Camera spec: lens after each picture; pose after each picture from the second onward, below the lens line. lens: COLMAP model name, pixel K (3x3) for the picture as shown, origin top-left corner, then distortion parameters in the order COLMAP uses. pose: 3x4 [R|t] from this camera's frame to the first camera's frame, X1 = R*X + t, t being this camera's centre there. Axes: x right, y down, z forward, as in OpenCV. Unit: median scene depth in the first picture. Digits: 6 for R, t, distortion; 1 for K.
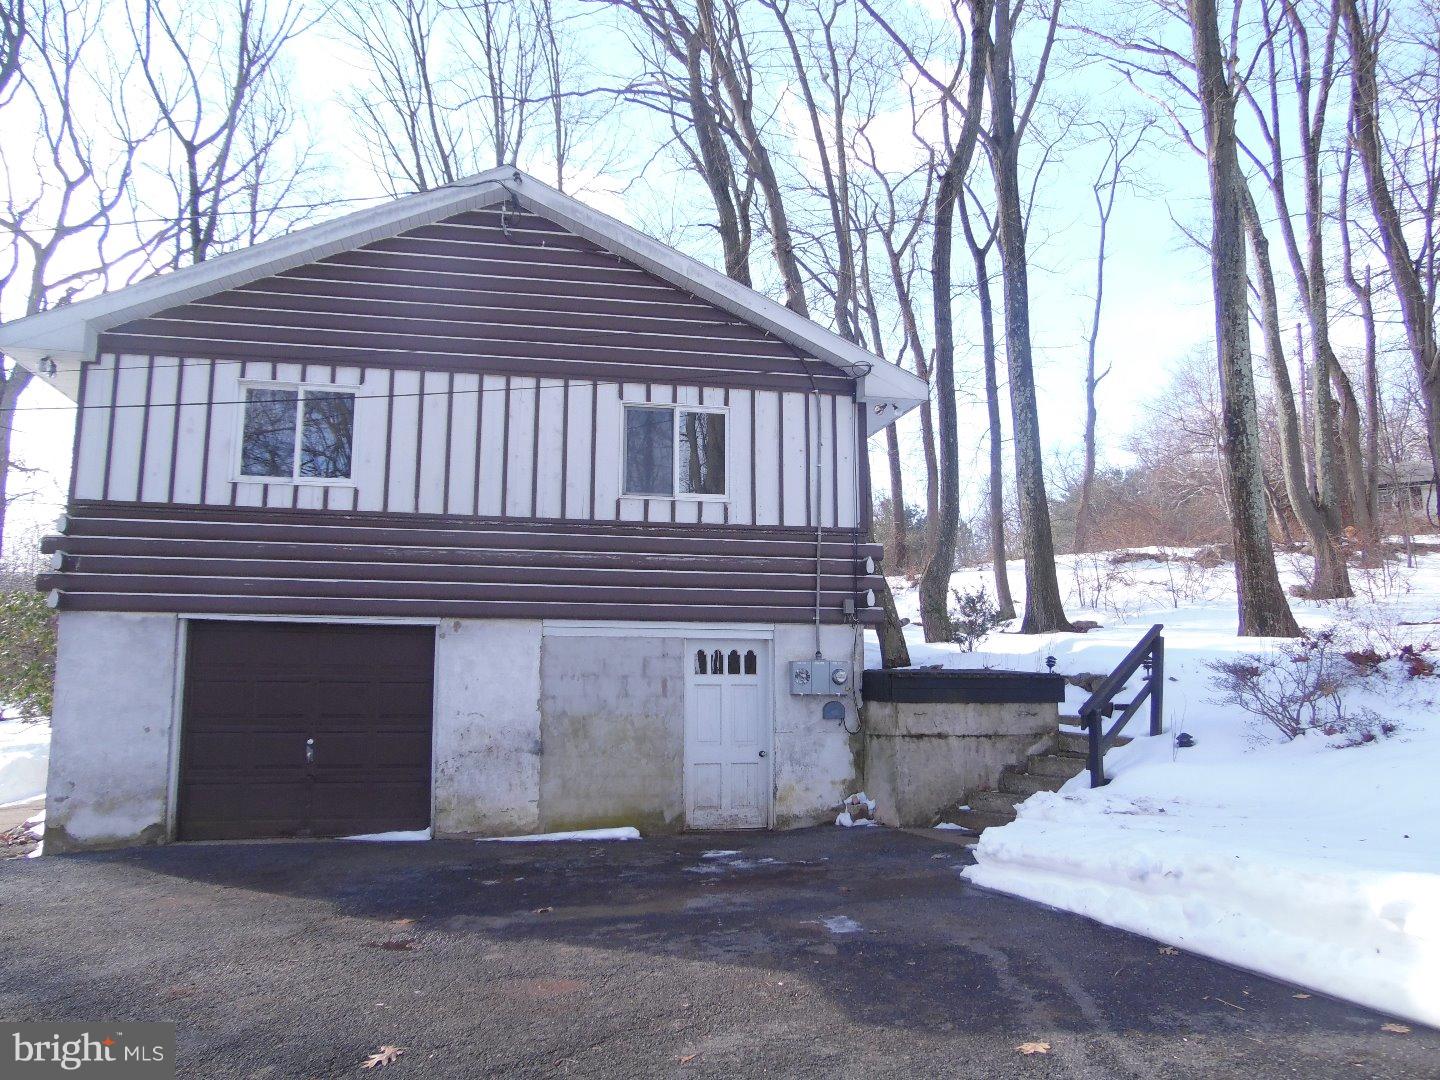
lens RADIAL K [[1092.2, 0, 720.0], [0, 1092.2, 540.0], [0, 0, 1]] dist [-0.011860, 0.055365]
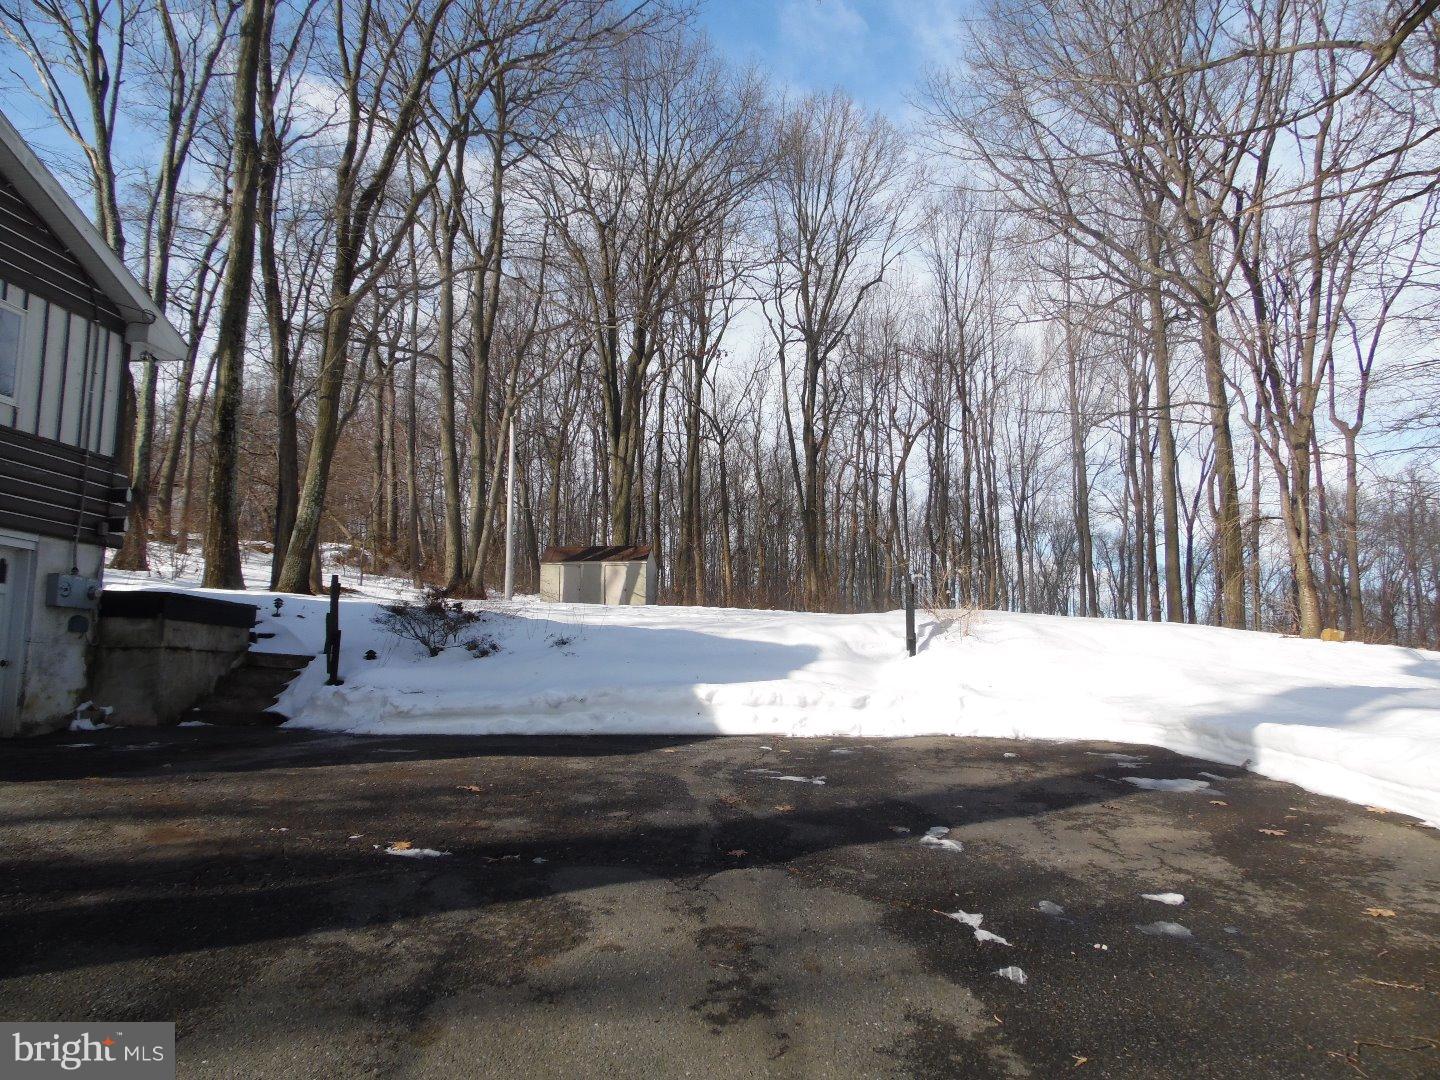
lens RADIAL K [[1092.2, 0, 720.0], [0, 1092.2, 540.0], [0, 0, 1]] dist [-0.011860, 0.055365]
pose [[0.356861, 0.132593, 0.924700, -0.666599], [-0.143109, 0.985951, -0.086147, 0.078302], [-0.923131, -0.101590, 0.370823, 0.040434]]
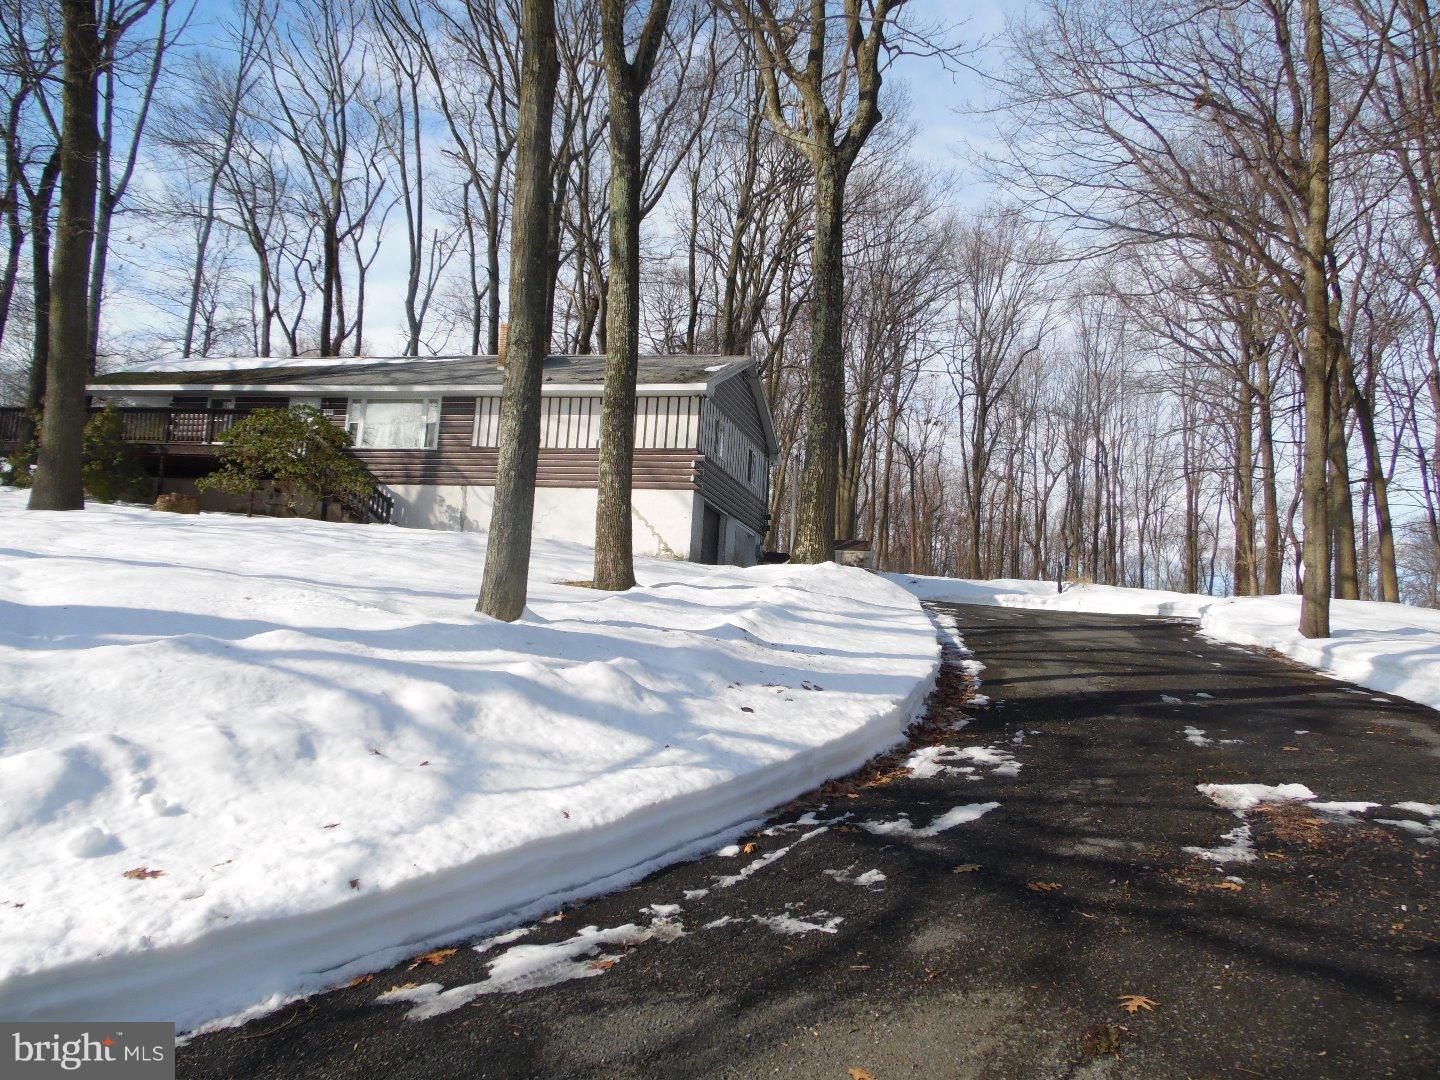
lens RADIAL K [[1092.2, 0, 720.0], [0, 1092.2, 540.0], [0, 0, 1]] dist [-0.011860, 0.055365]
pose [[0.453170, 0.142602, 0.879944, -2.921350], [-0.199905, 0.978238, -0.055580, 0.302320], [-0.868720, -0.150718, 0.471814, -0.373615]]
